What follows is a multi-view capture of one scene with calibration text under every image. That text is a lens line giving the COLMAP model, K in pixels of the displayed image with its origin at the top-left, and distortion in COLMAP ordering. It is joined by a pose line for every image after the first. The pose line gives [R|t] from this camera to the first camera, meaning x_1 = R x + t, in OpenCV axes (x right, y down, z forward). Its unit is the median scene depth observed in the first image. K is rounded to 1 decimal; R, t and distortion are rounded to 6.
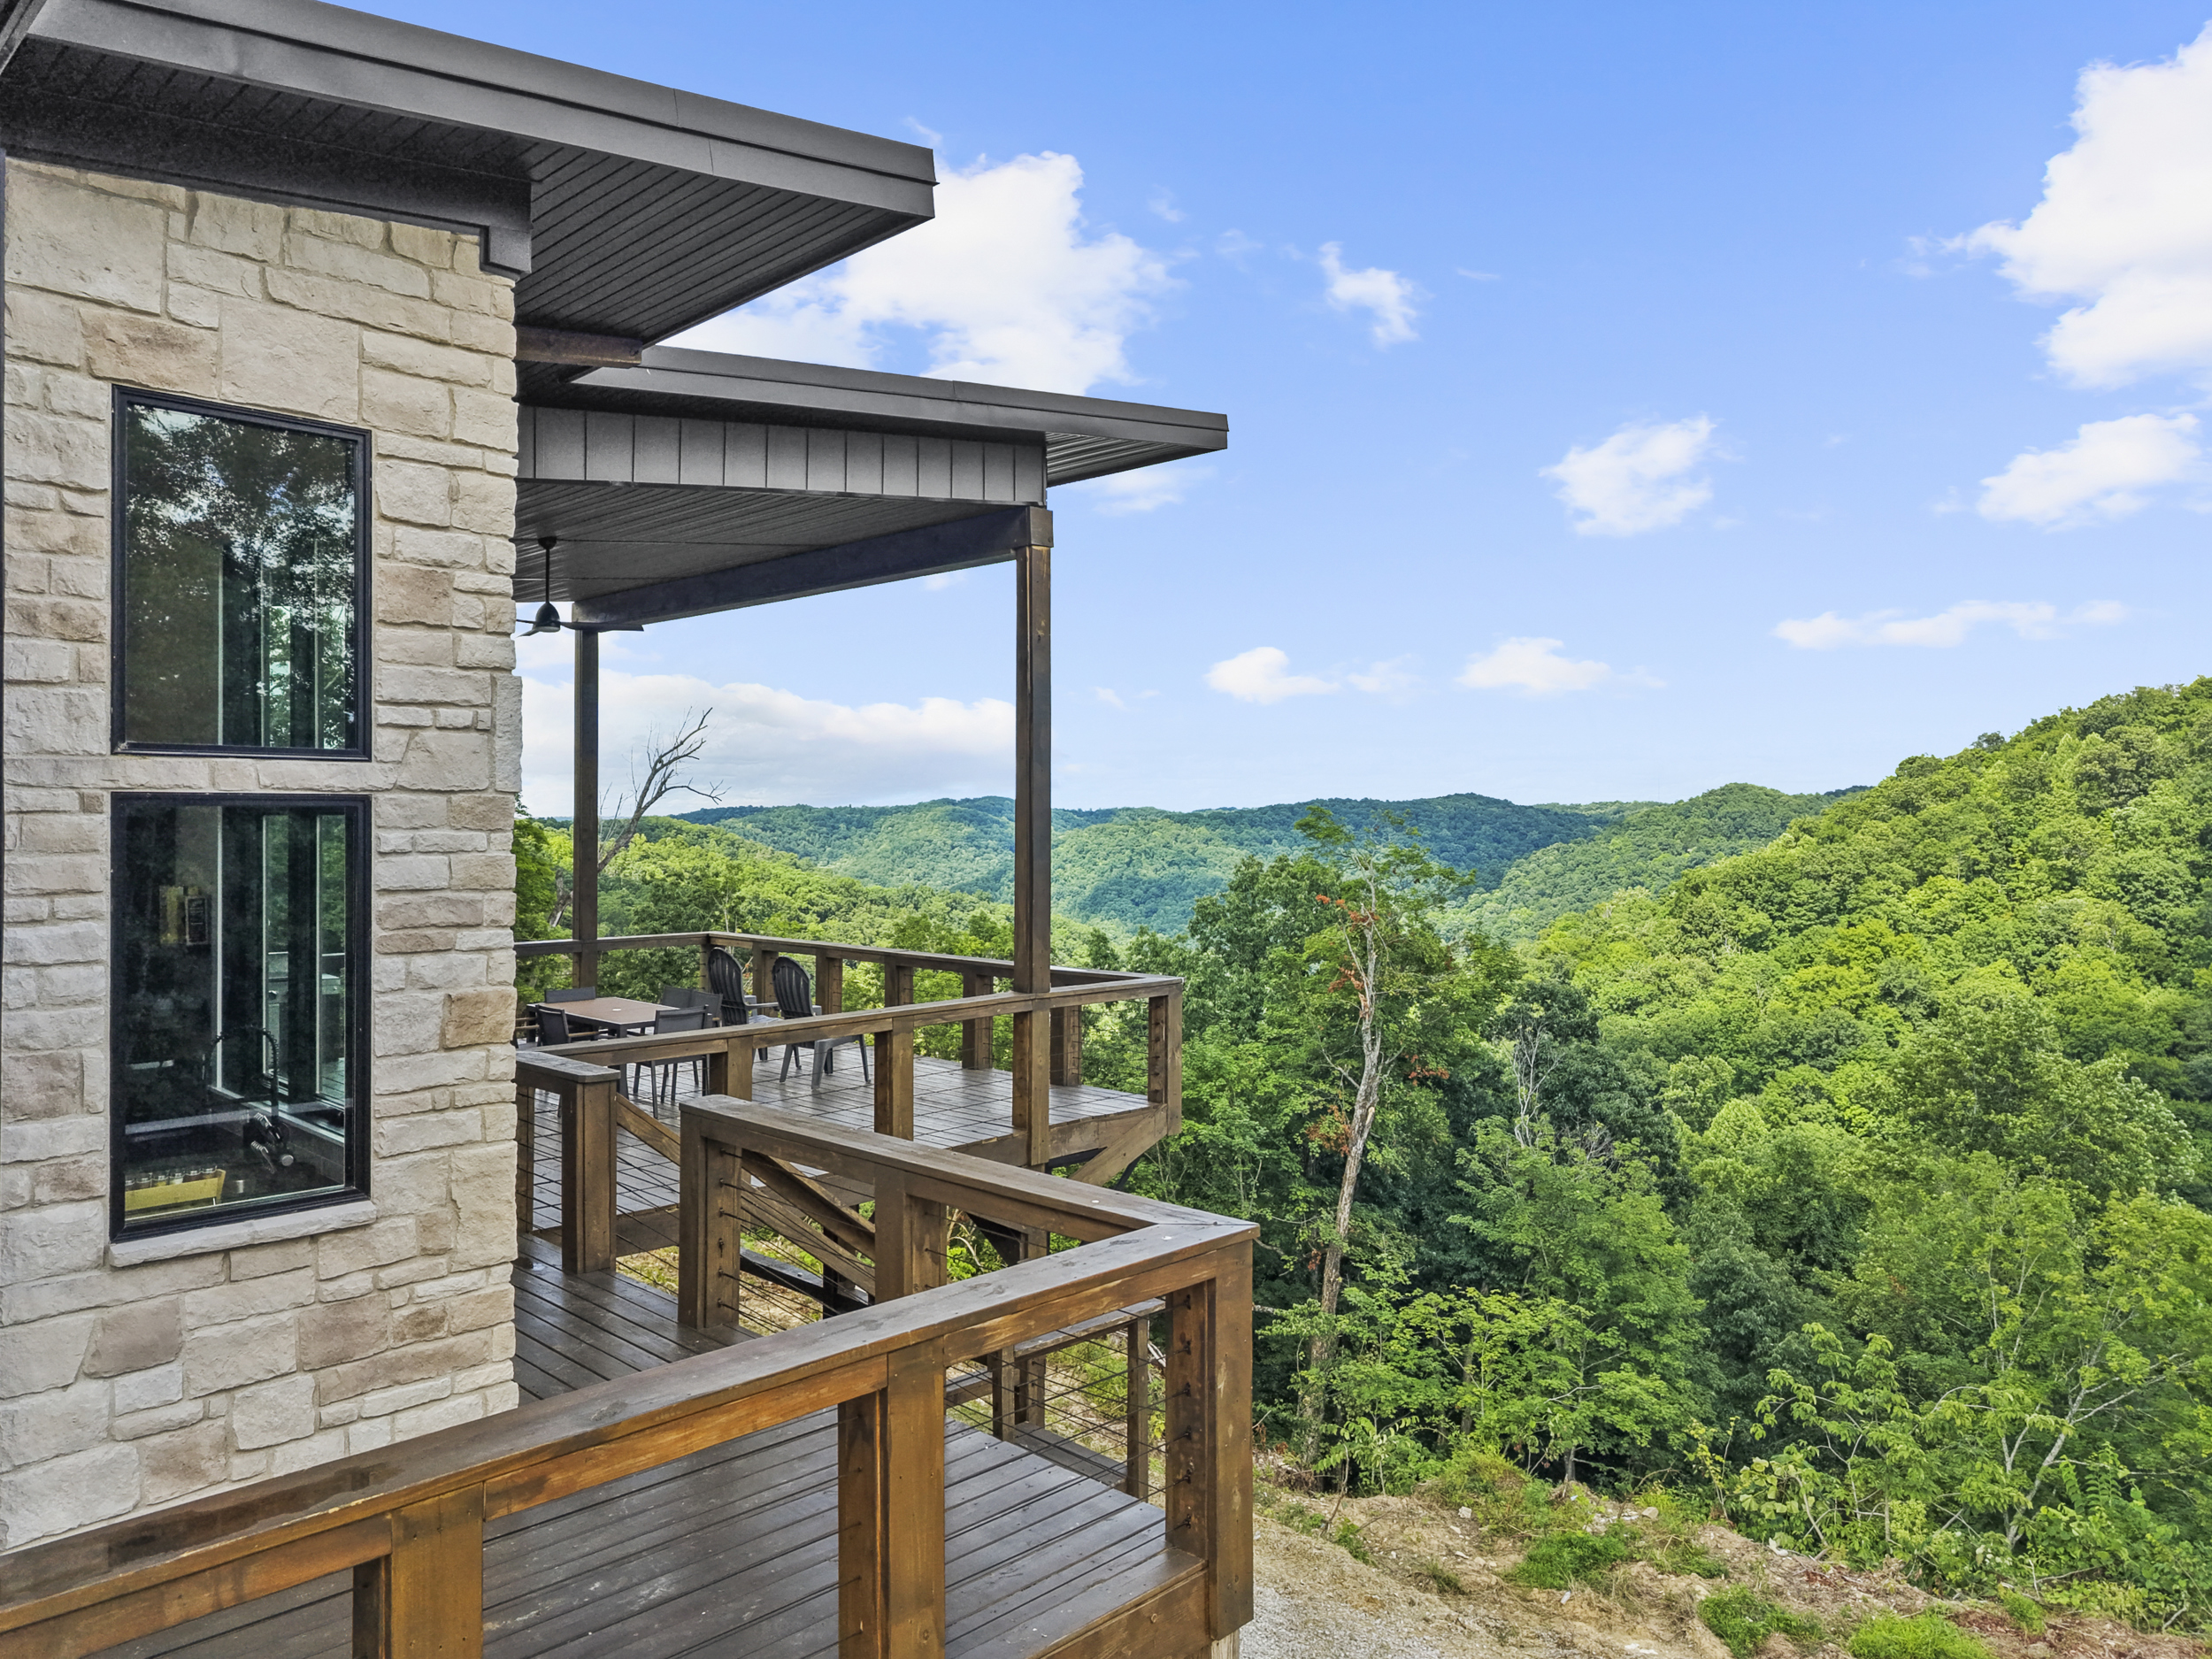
lens RADIAL K [[1509.4, 0, 1106.0], [0, 1509.4, 829.5], [0, 0, 1]] dist [0.001474, -0.002443]
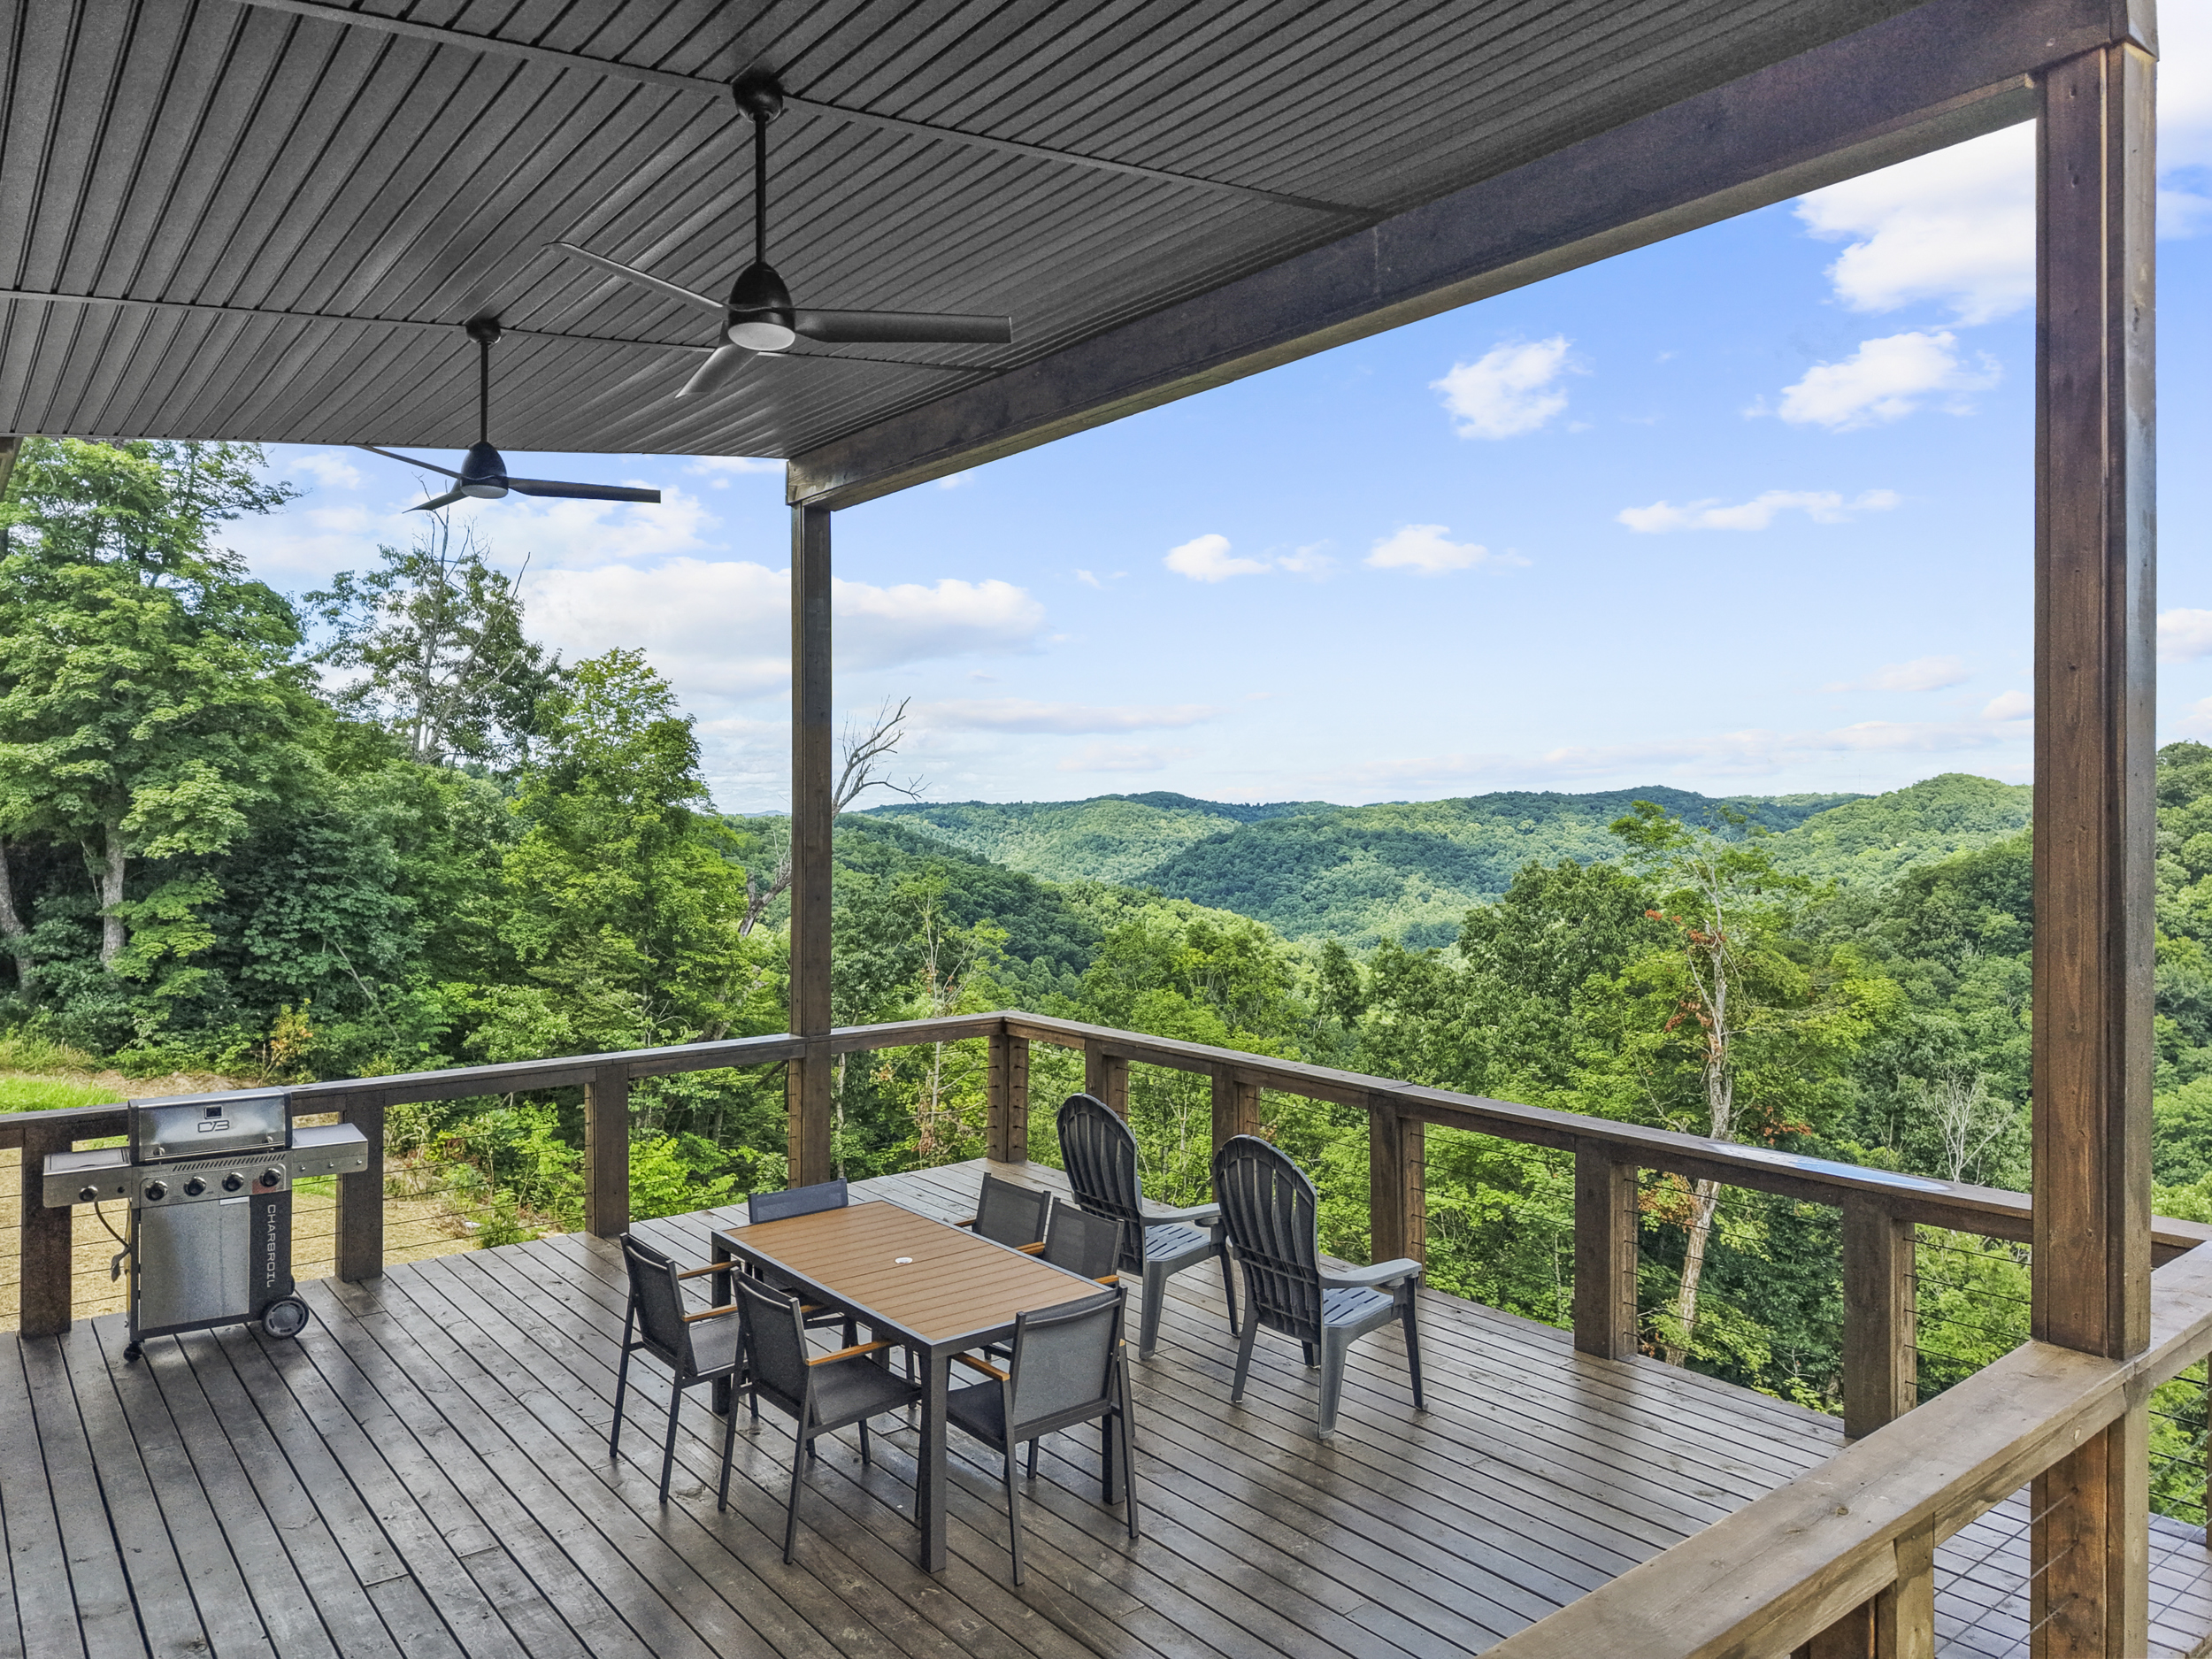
lens RADIAL K [[1509.4, 0, 1106.0], [0, 1509.4, 829.5], [0, 0, 1]] dist [0.001474, -0.002443]
pose [[0.993464, -0.002494, -0.114118, -0.041208], [0.002851, 0.999992, 0.002962, -0.002309], [0.114110, -0.003268, 0.993463, 0.108997]]
